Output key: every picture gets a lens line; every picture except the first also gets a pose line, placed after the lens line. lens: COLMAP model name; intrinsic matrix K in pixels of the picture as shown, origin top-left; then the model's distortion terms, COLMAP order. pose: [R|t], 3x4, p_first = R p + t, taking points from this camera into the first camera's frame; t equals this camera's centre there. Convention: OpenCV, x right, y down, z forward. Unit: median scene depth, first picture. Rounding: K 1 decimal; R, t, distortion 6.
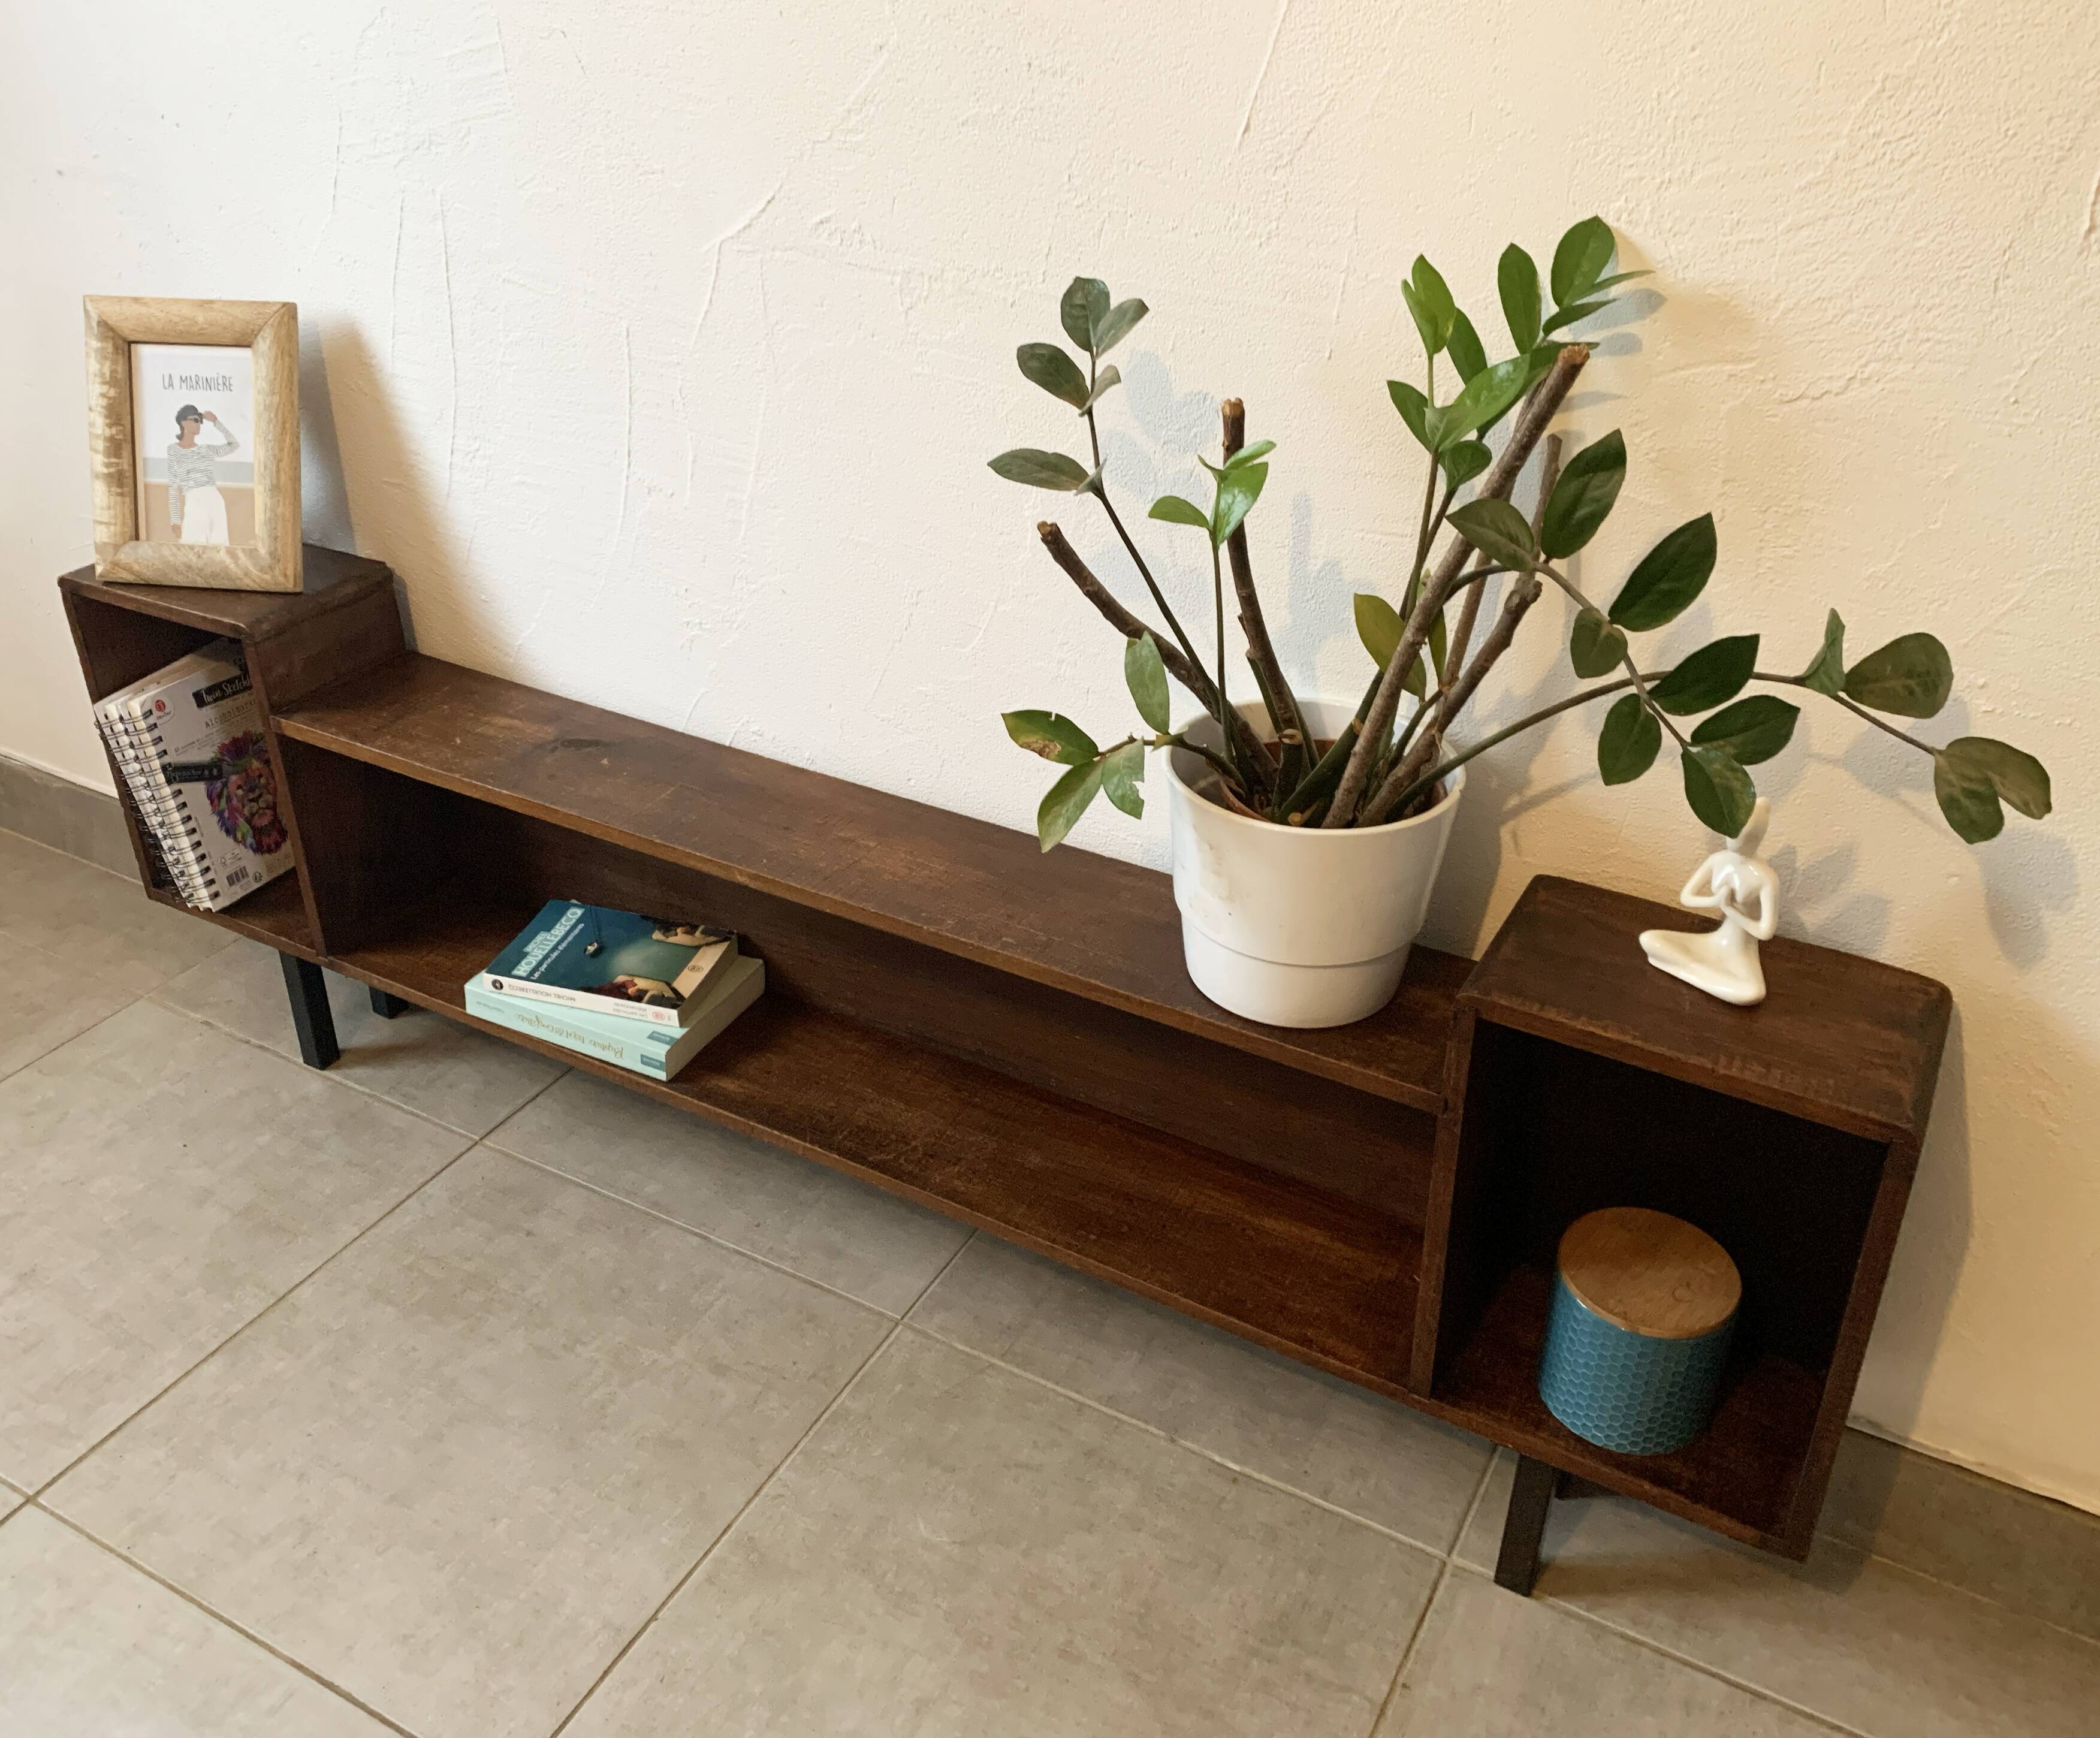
lens RADIAL K [[1862.1, 0, 1016.9], [0, 1862.1, 794.6], [0, 0, 1]] dist [0.013978, -0.023442]
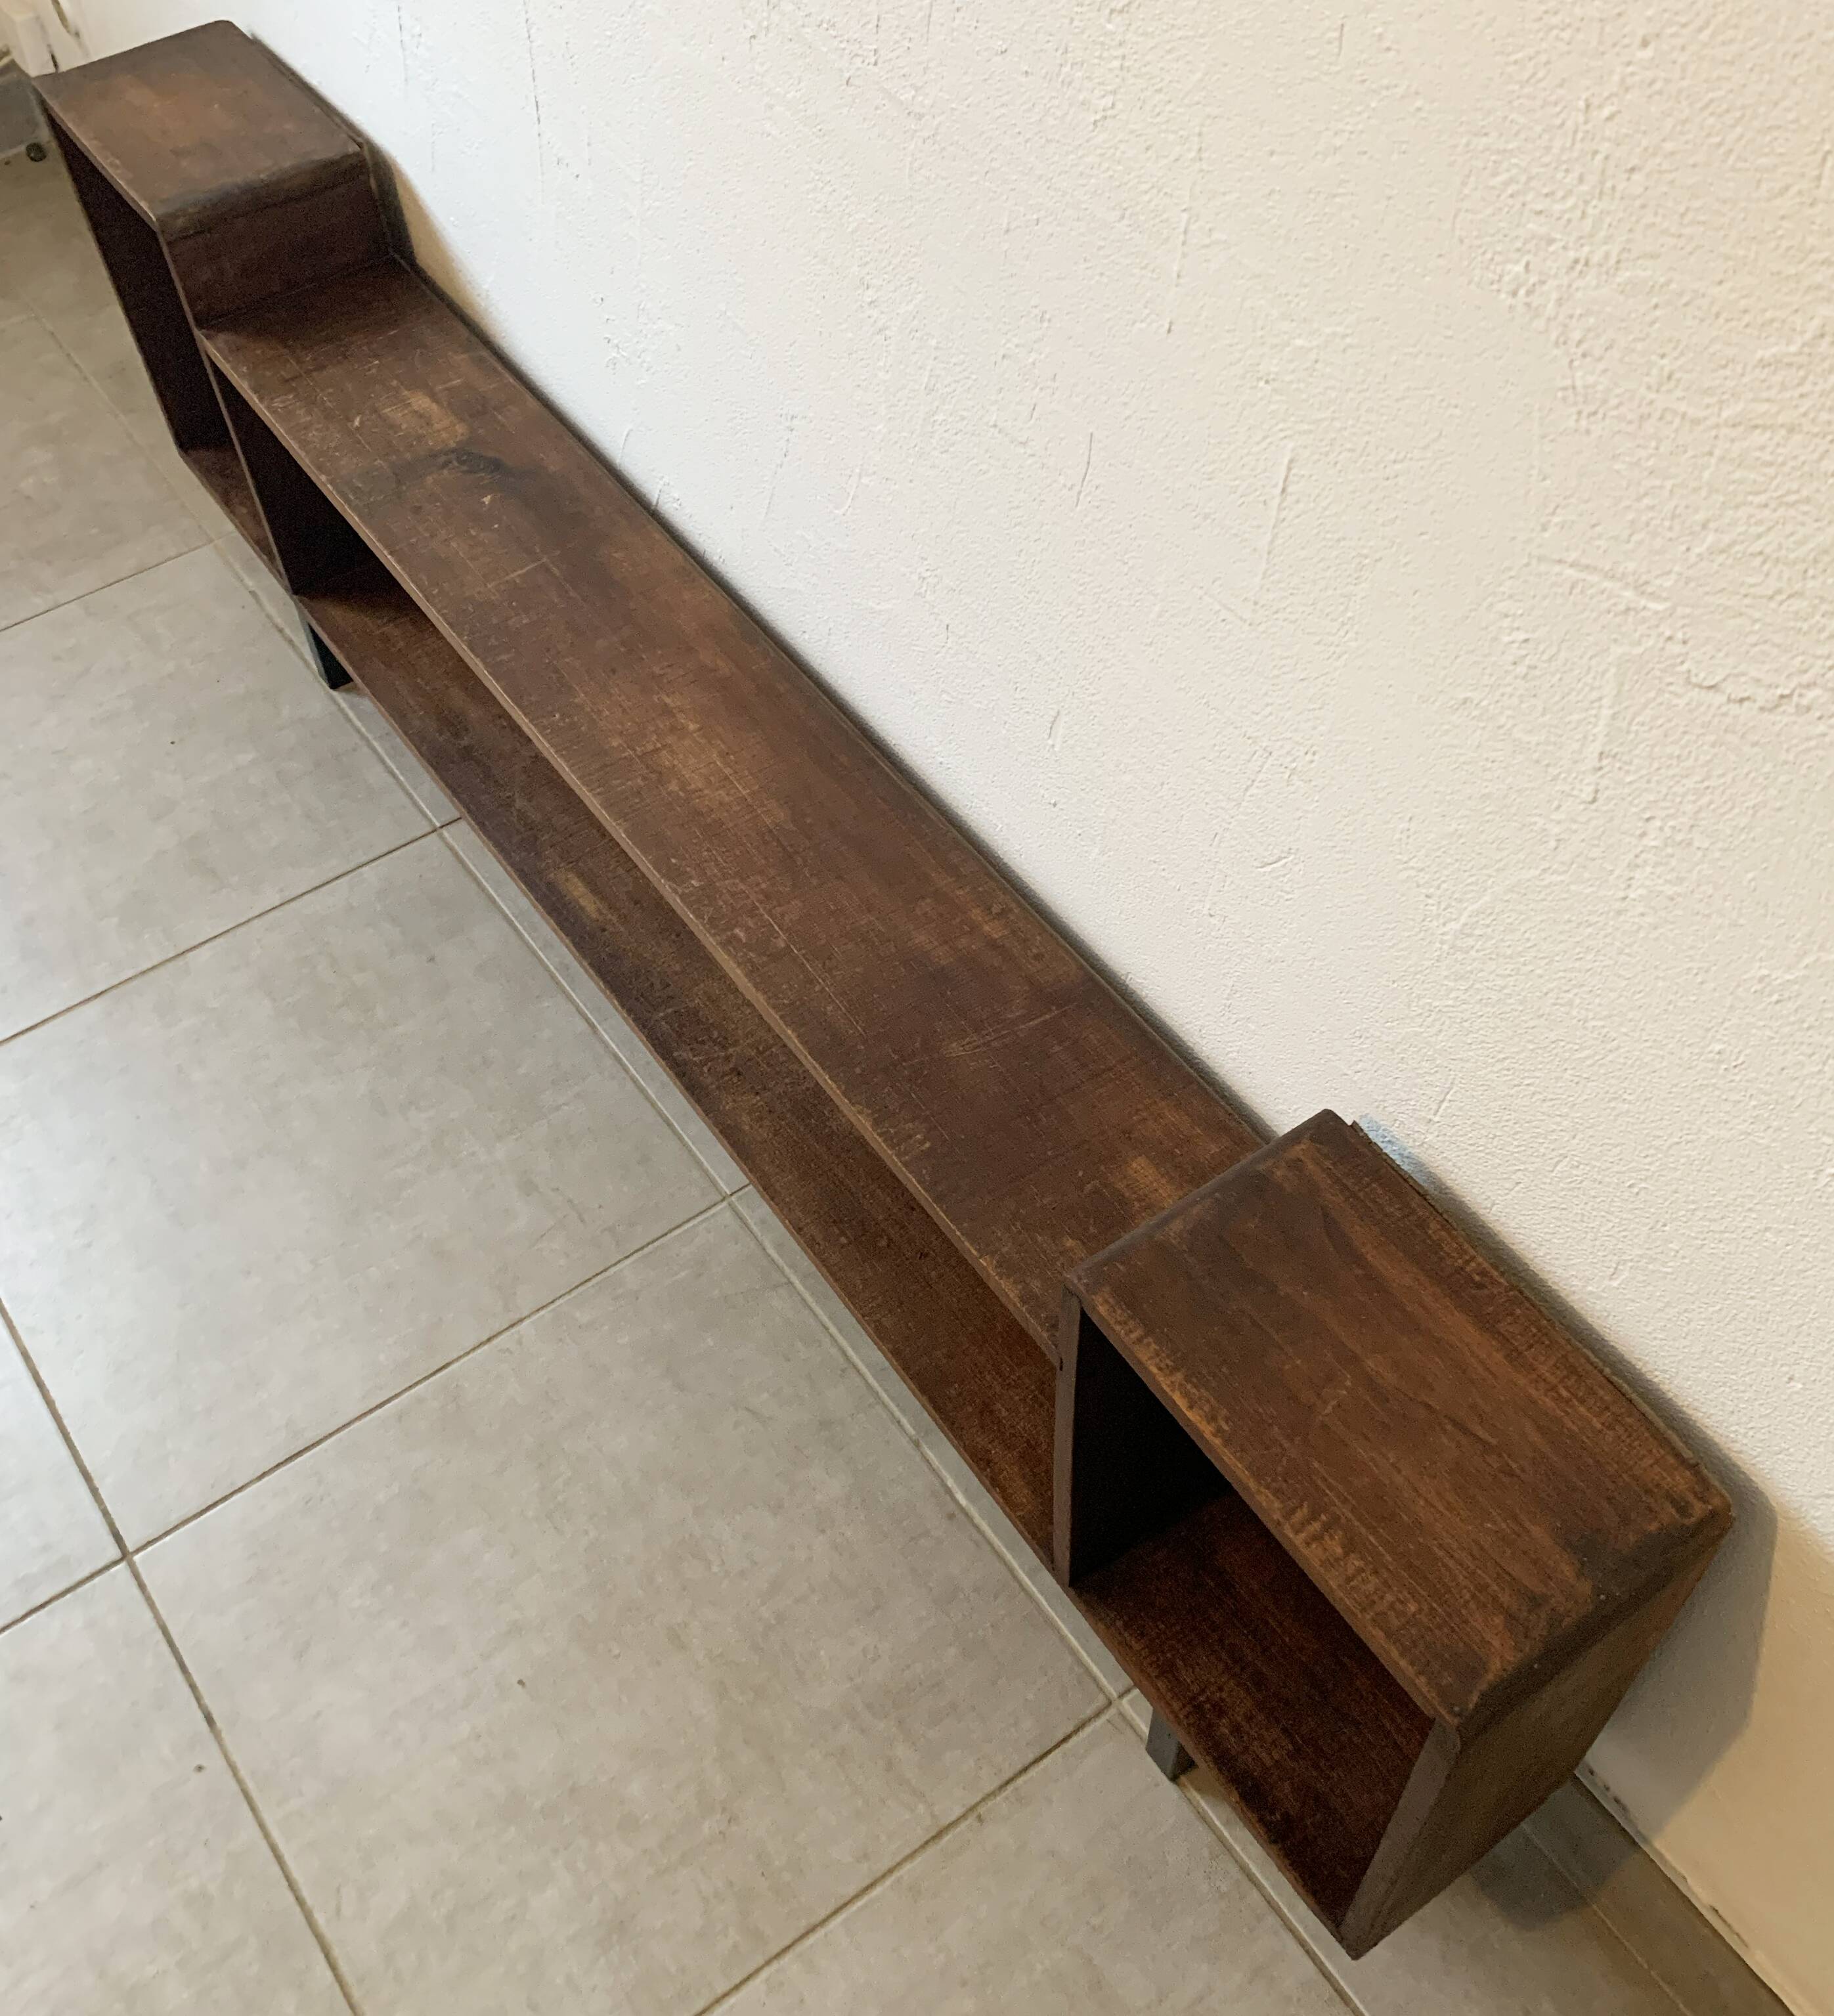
lens RADIAL K [[2039.0, 0, 981.2], [0, 2039.0, 1040.6], [0, 0, 1]] dist [0.010170, 0.000000]
pose [[0.911745, 0.322528, -0.254355, 0.308244], [-0.190090, 0.880243, 0.434785, -0.264001], [0.364125, -0.348062, 0.863867, 0.244234]]
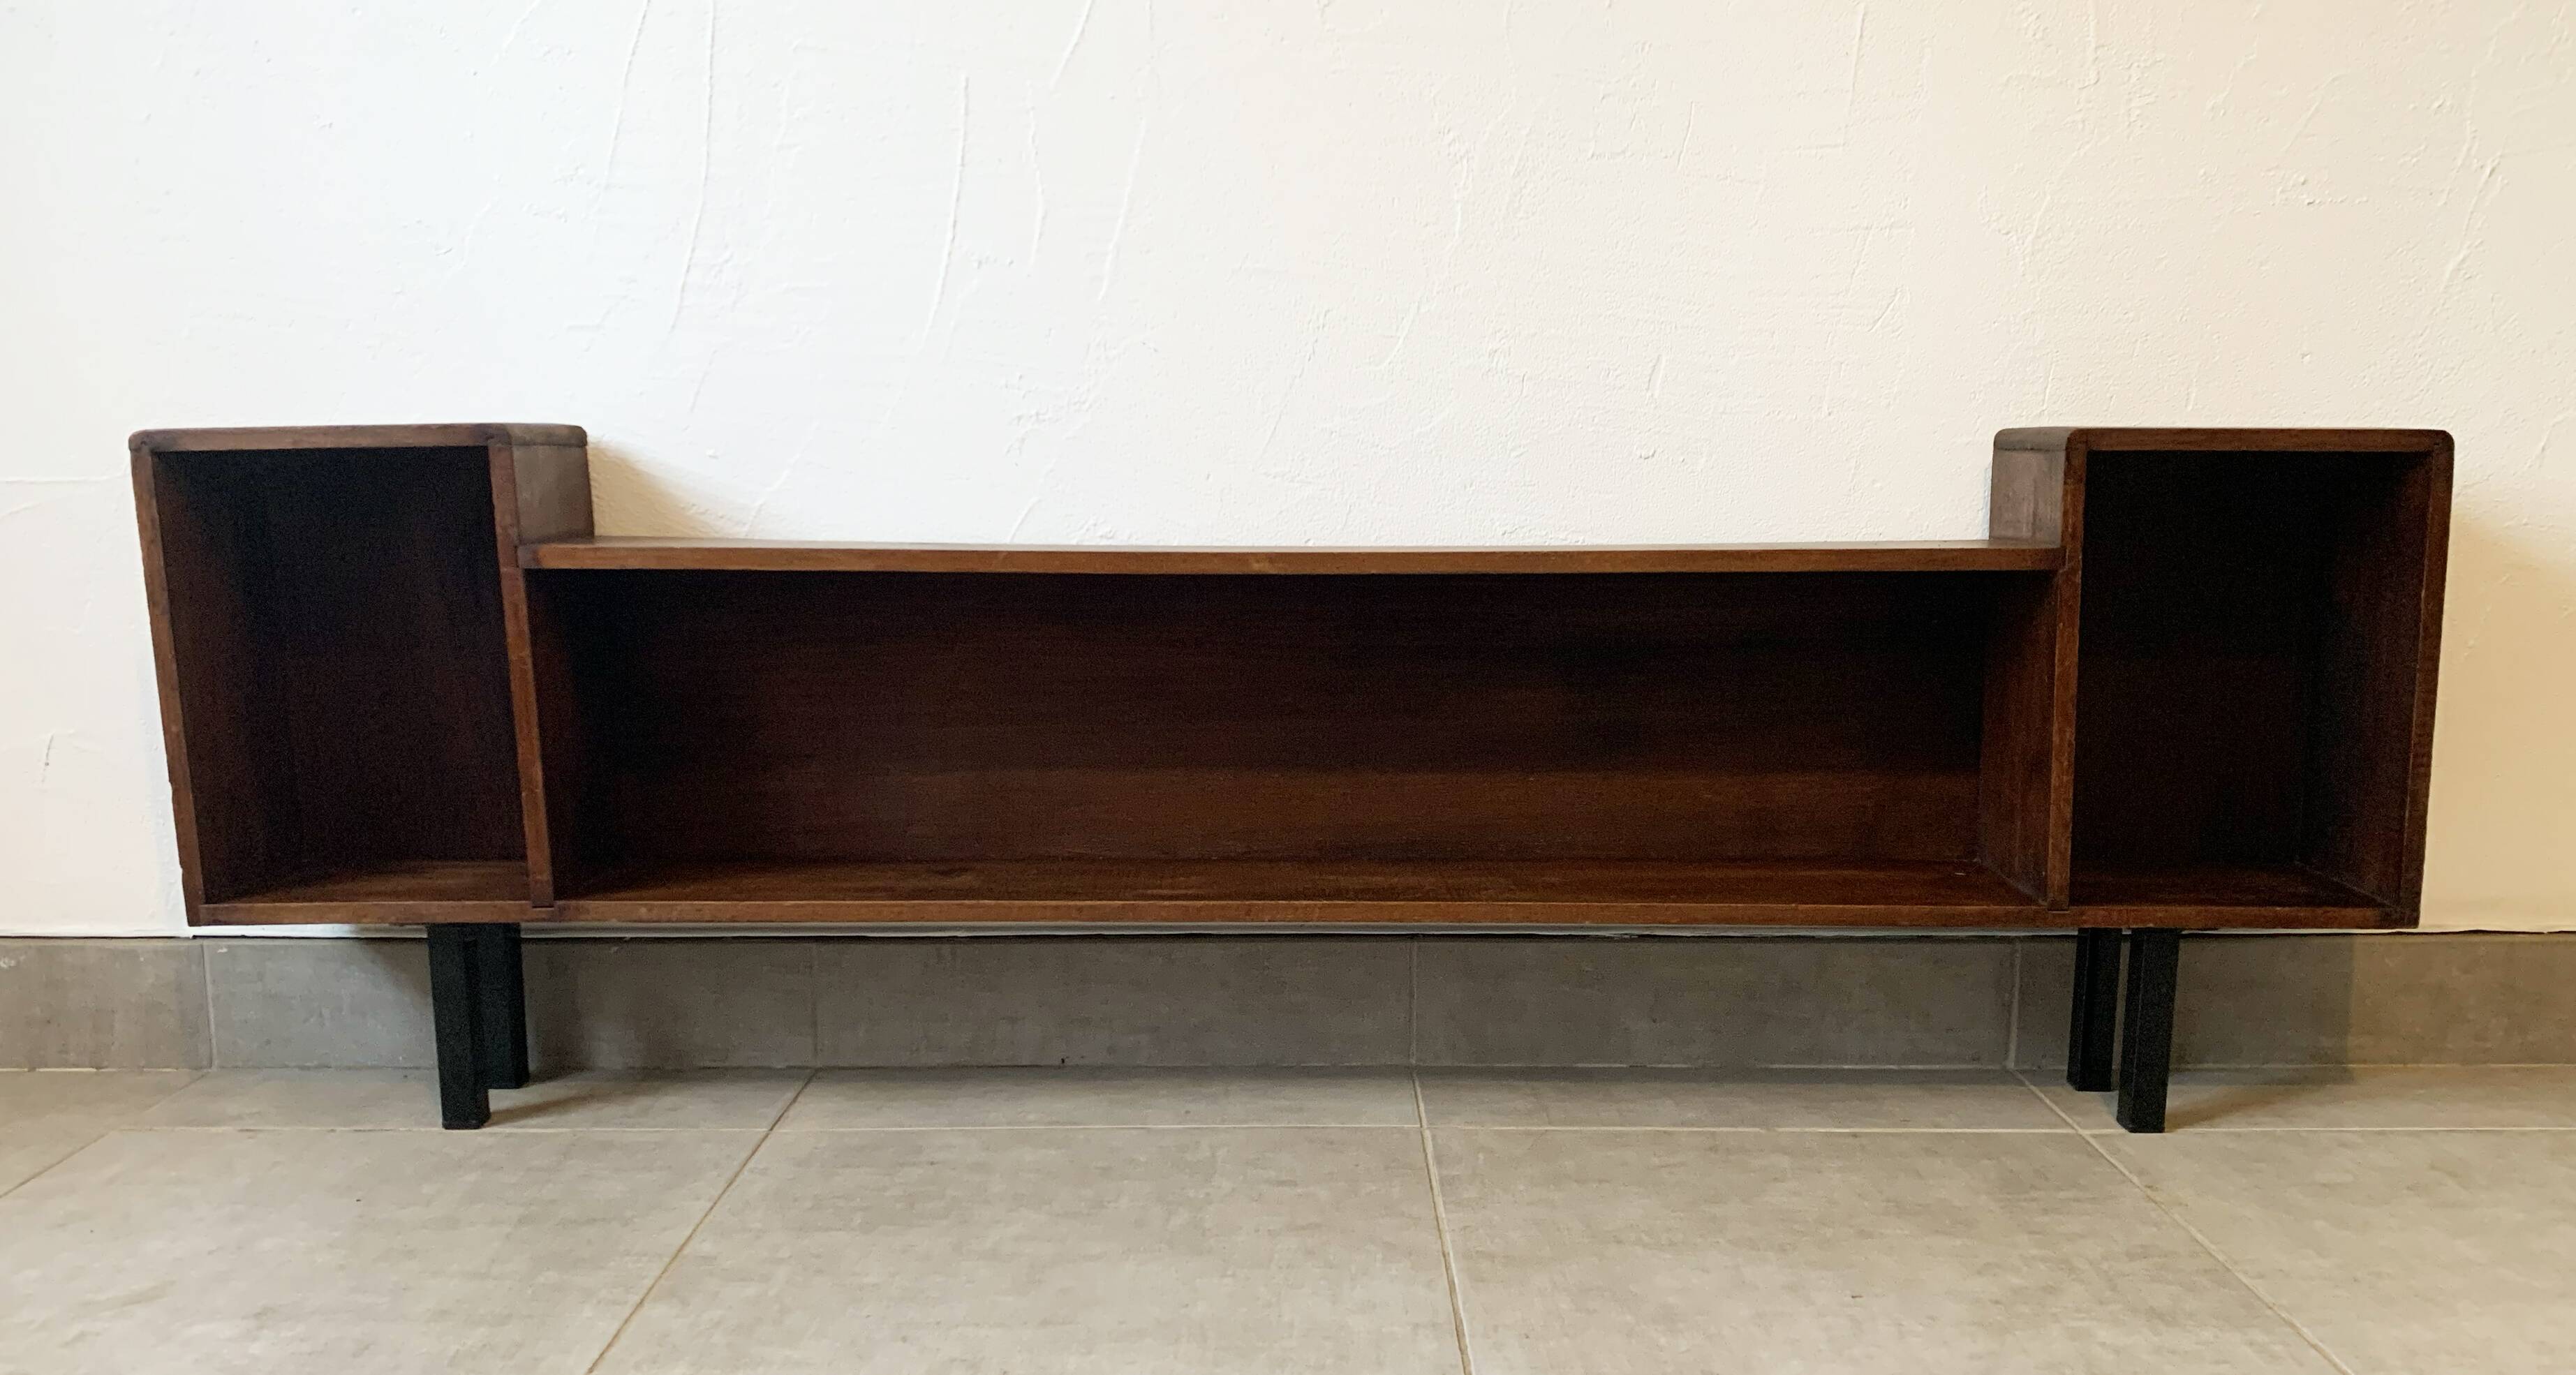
lens RADIAL K [[2156.8, 0, 1302.0], [0, 2156.8, 819.1], [0, 0, 1]] dist [0.033341, -0.062906]
pose [[0.869048, -0.090438, 0.486391, -0.652740], [0.242336, 0.934942, -0.259147, 0.439236], [-0.431311, 0.343081, 0.834426, 0.154855]]
